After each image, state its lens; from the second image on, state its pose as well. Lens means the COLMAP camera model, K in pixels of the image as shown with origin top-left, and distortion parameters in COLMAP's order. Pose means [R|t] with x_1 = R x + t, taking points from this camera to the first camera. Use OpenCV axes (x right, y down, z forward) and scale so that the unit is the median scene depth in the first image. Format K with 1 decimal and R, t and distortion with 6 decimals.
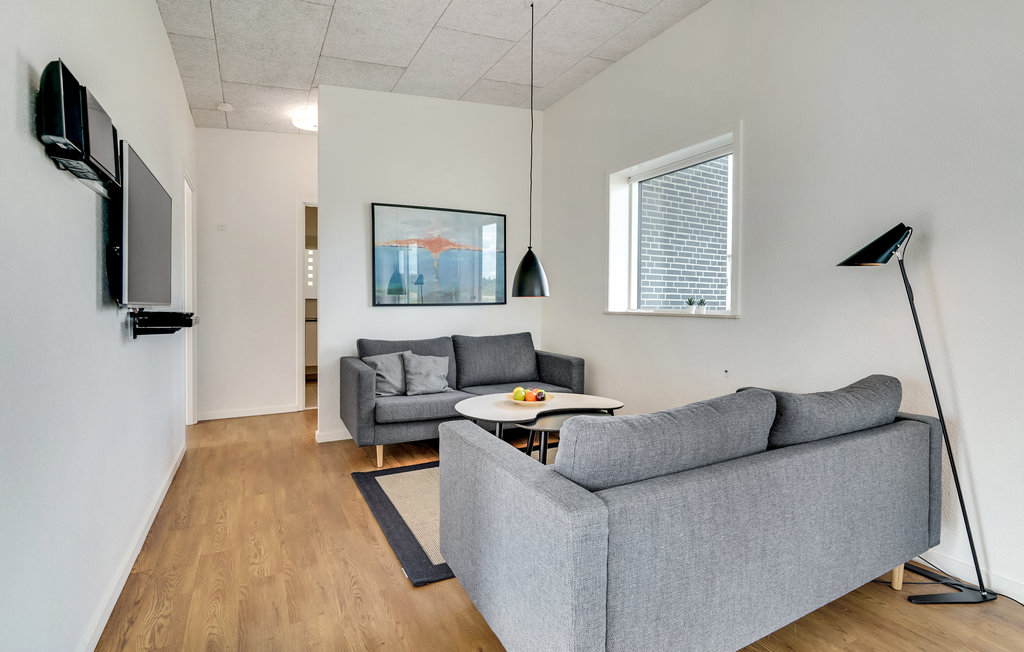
lens RADIAL K [[462.1, 0, 524.9], [0, 462.1, 311.5], [0, 0, 1]] dist [-0.005774, 0.000358]
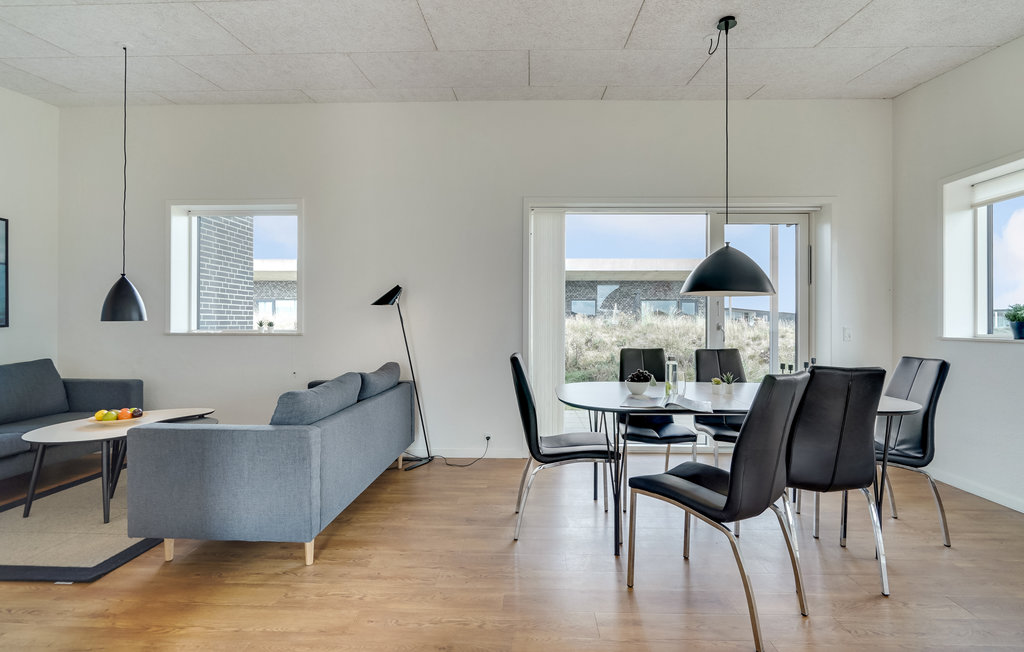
lens RADIAL K [[462.1, 0, 512.1], [0, 462.1, 321.0], [0, 0, 1]] dist [-0.005774, 0.000358]
pose [[0.517691, -0.003555, 0.855560, -0.286489], [0.014711, 0.999881, -0.004747, -0.008970], [-0.855441, 0.015043, 0.517681, -0.204573]]
